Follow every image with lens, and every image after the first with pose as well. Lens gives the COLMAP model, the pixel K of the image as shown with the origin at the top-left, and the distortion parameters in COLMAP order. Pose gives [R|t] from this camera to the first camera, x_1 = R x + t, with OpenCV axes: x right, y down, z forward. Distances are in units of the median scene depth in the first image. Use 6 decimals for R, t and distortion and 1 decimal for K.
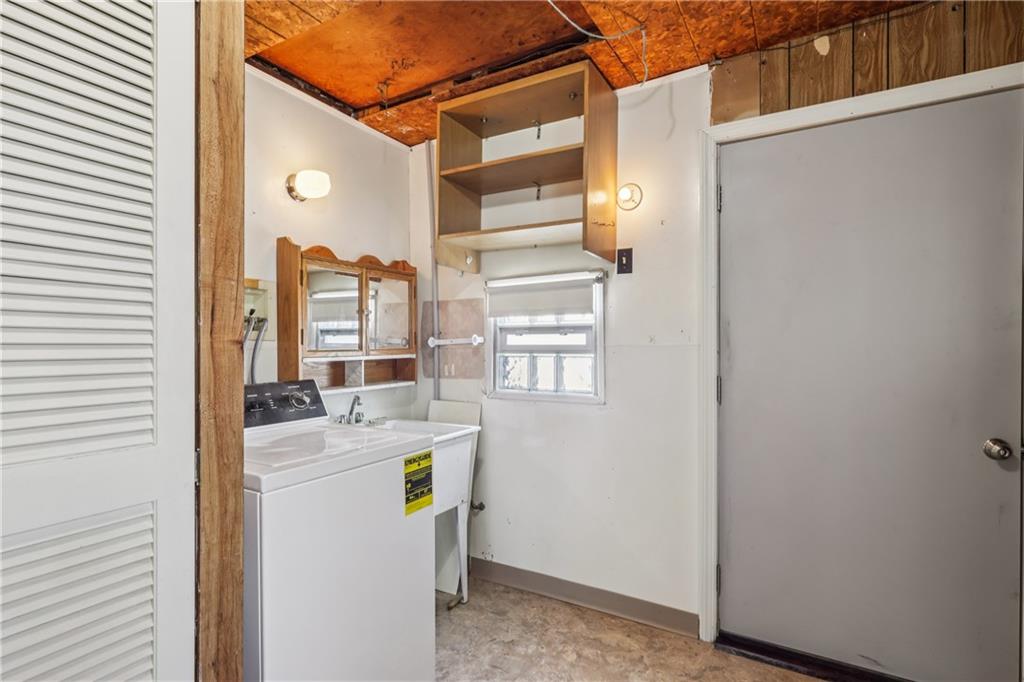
lens RADIAL K [[509.3, 0, 509.7], [0, 509.3, 352.4], [0, 0, 1]] dist [-0.001059, 0.000535]
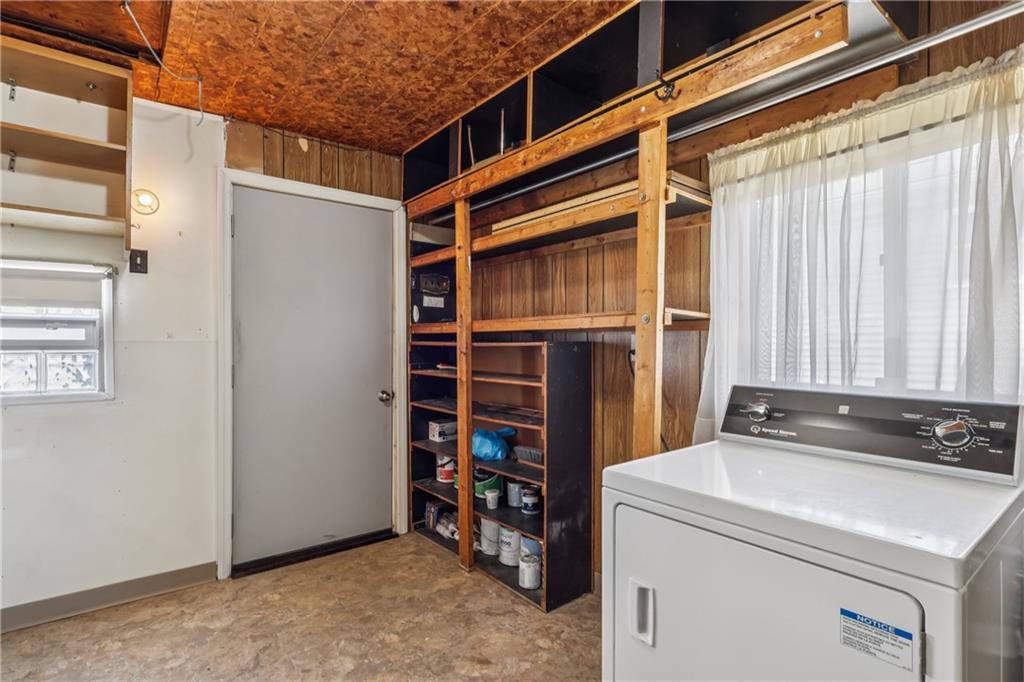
lens RADIAL K [[509.3, 0, 509.7], [0, 509.3, 352.4], [0, 0, 1]] dist [-0.001059, 0.000535]
pose [[0.360088, -0.016221, 0.932777, -0.525120], [0.006835, 0.999868, 0.014749, -0.000871], [-0.932893, 0.001064, 0.360151, -0.105507]]
